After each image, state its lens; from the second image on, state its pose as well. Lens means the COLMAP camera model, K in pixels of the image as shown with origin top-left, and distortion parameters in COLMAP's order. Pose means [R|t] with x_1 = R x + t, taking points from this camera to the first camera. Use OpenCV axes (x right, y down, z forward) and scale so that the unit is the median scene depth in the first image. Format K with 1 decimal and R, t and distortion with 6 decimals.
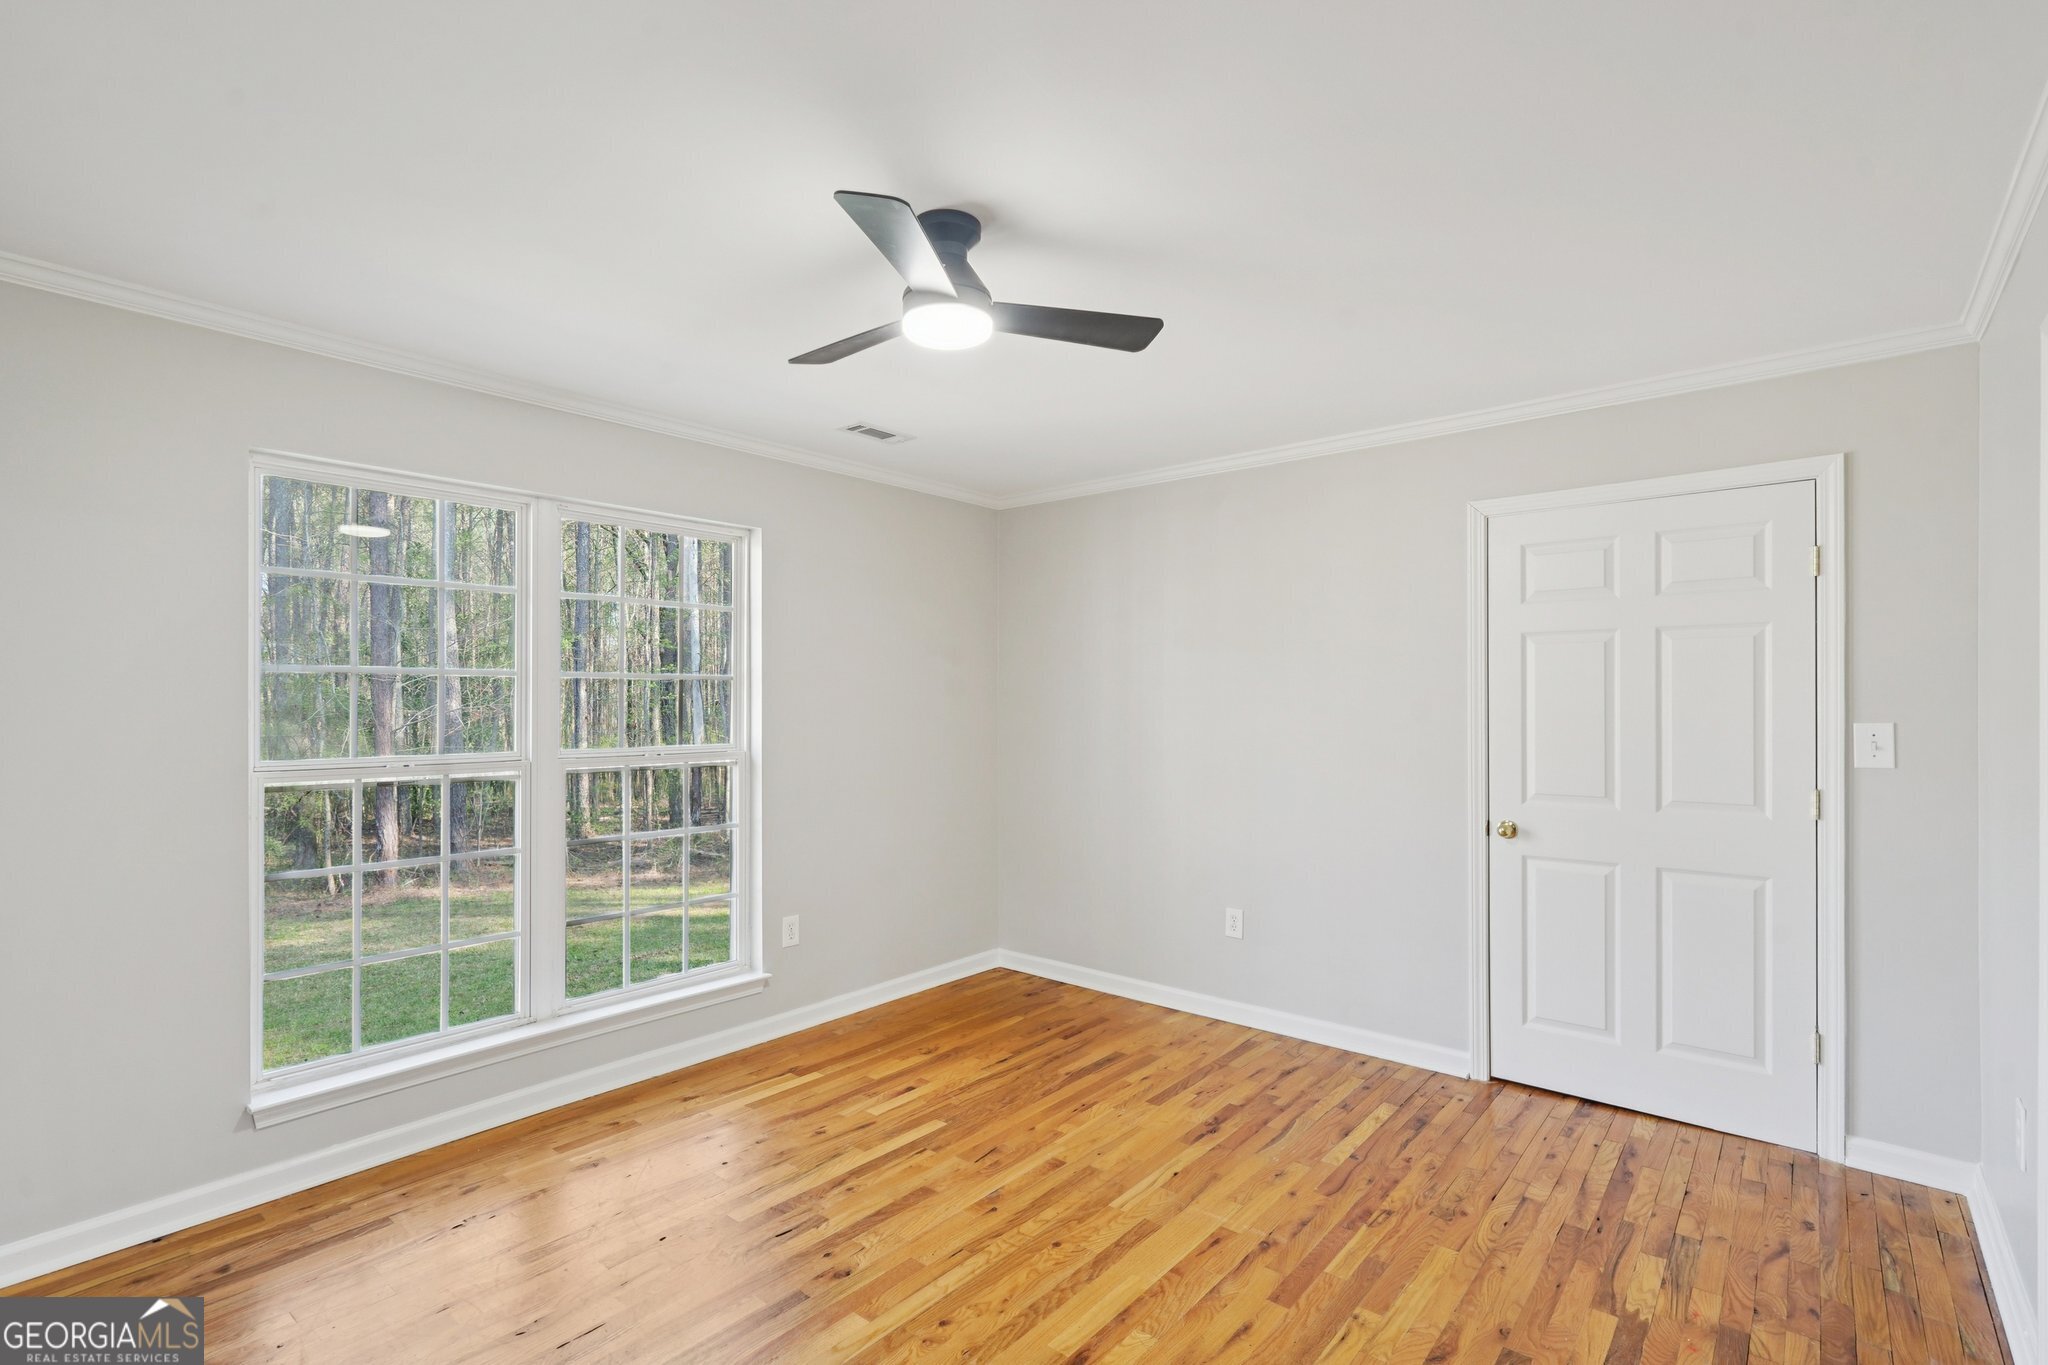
lens RADIAL K [[955.3, 0, 1024.0], [0, 955.3, 682.5], [0, 0, 1]] dist [-0.000774, -0.000044]
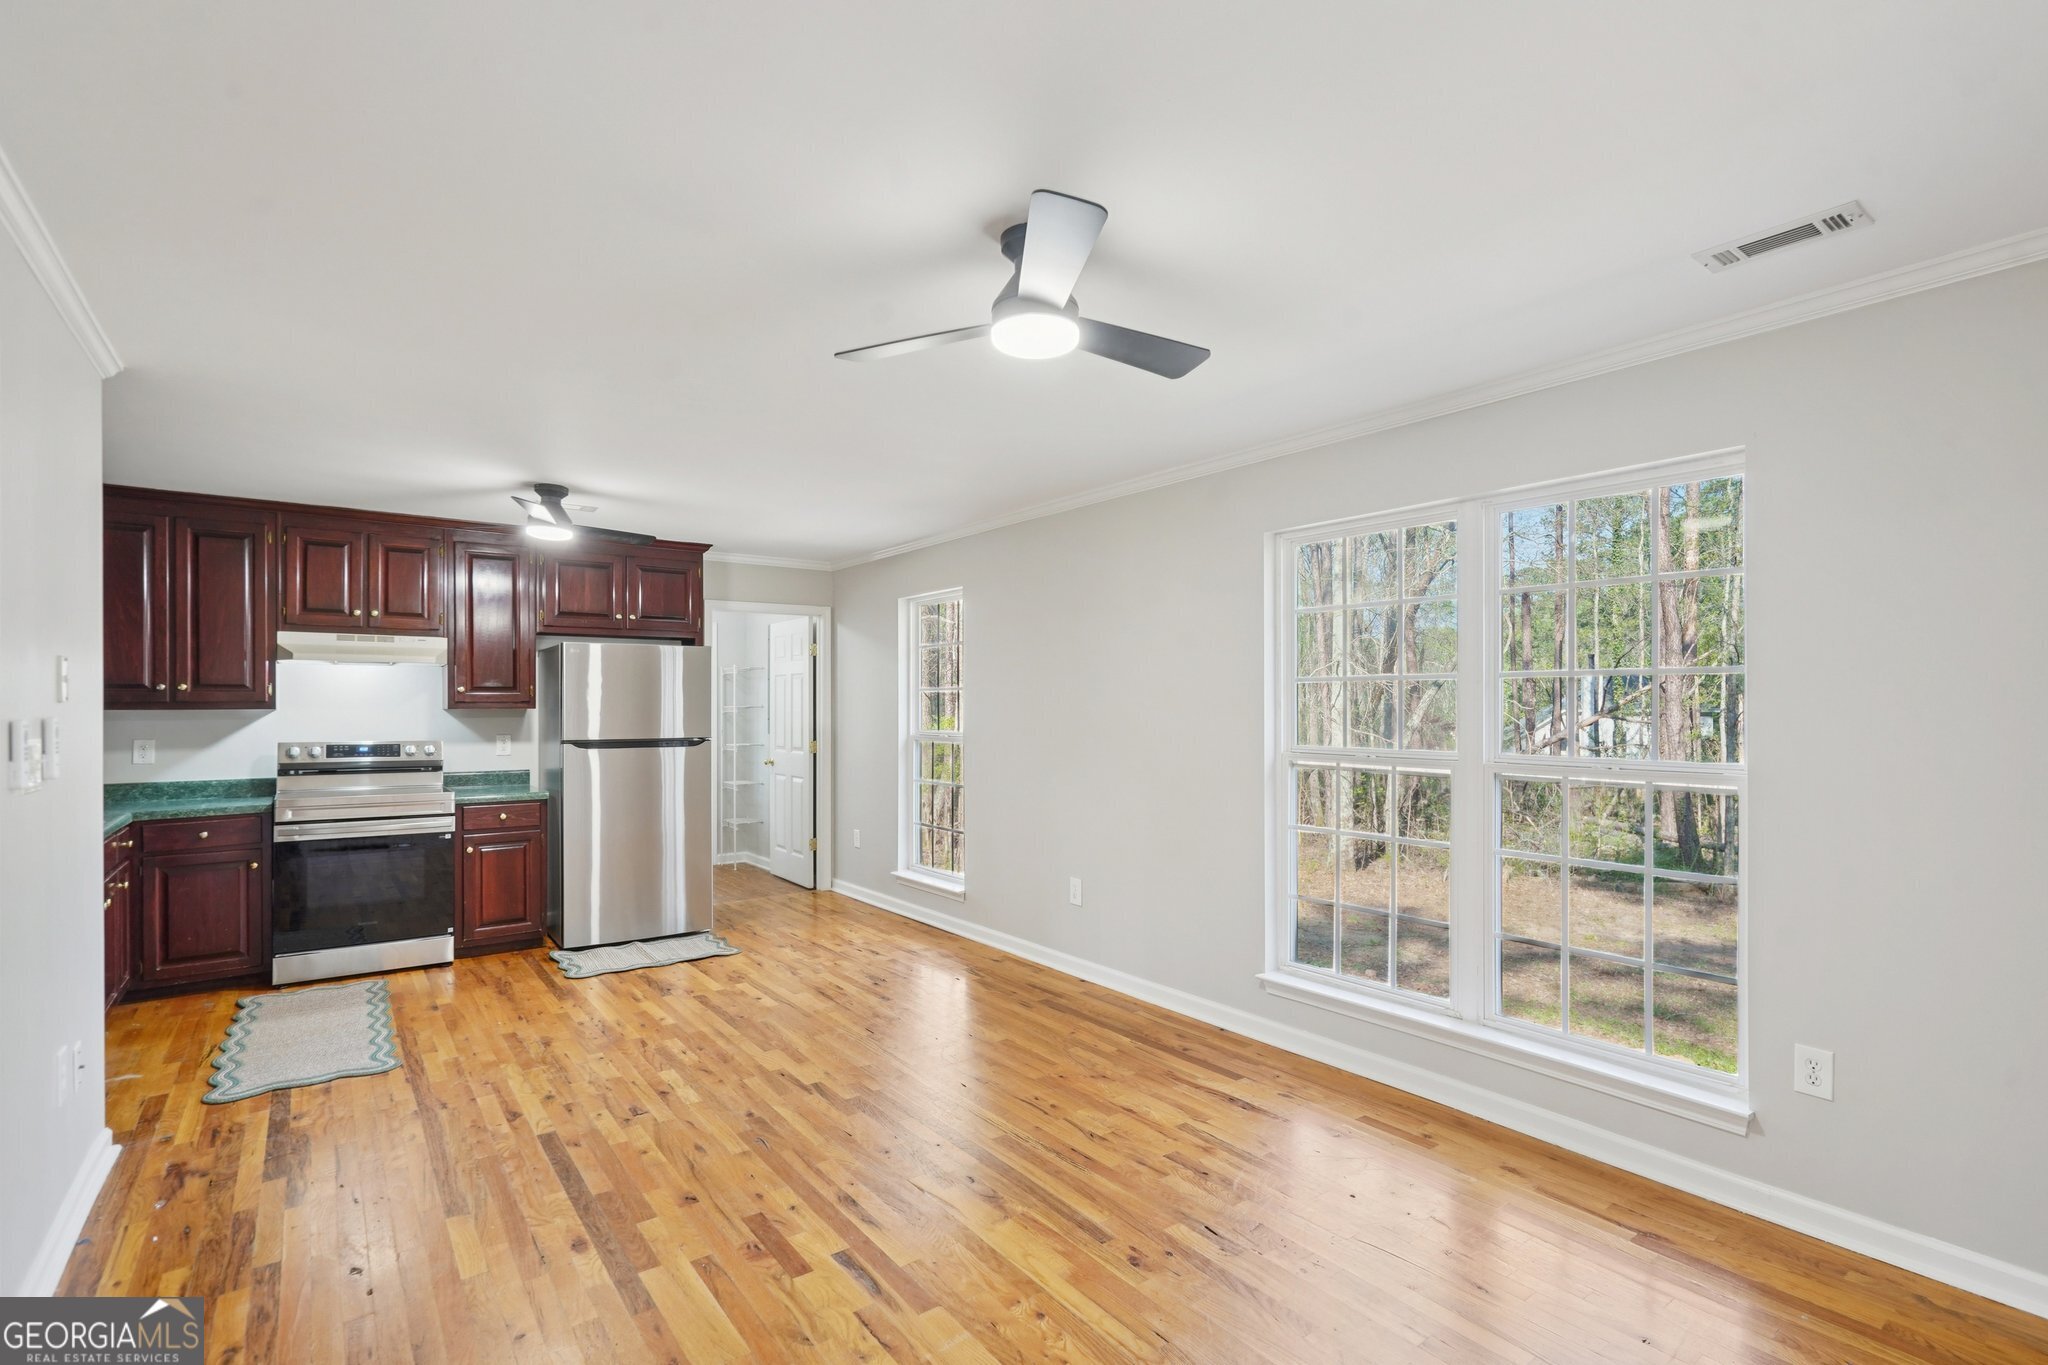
lens RADIAL K [[957.9, 0, 1025.8], [0, 957.9, 703.7], [0, 0, 1]] dist [-0.002920, 0.005194]
pose [[-0.227682, -0.000823, -0.973735, 0.652602], [0.019657, 0.999792, -0.005441, 0.017923], [0.973537, -0.020380, -0.227618, 0.879020]]
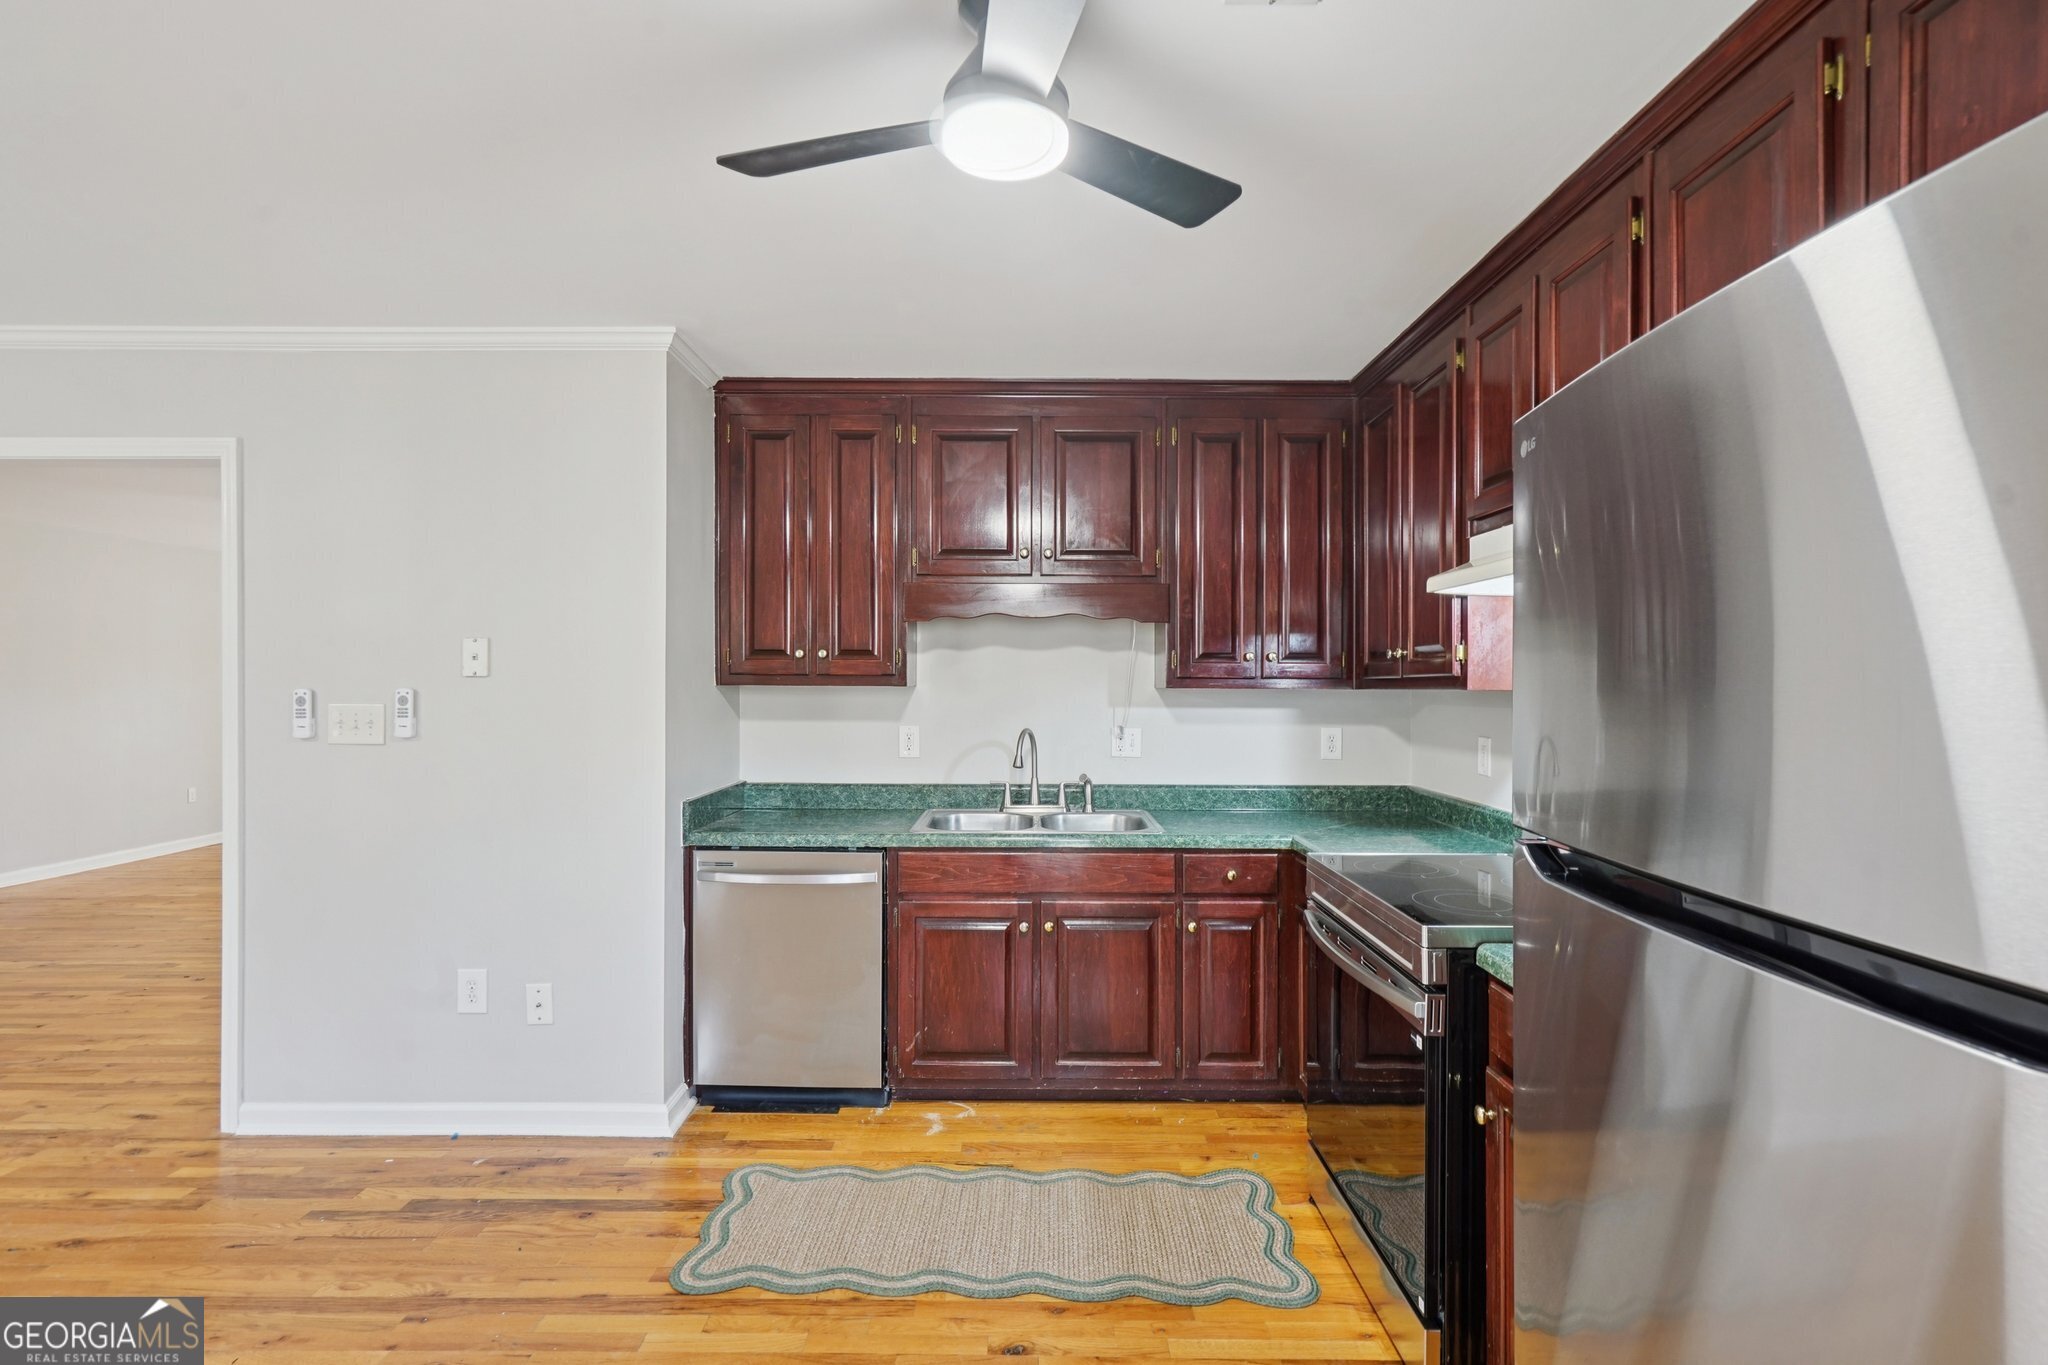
lens RADIAL K [[969.3, 0, 1017.7], [0, 969.3, 689.7], [0, 0, 1]] dist [0.002539, 0.002284]
pose [[-0.642456, -0.006525, 0.766295, -1.095759], [-0.017028, 0.999838, -0.005762, 0.004770], [-0.766134, -0.016751, -0.642463, 0.085062]]
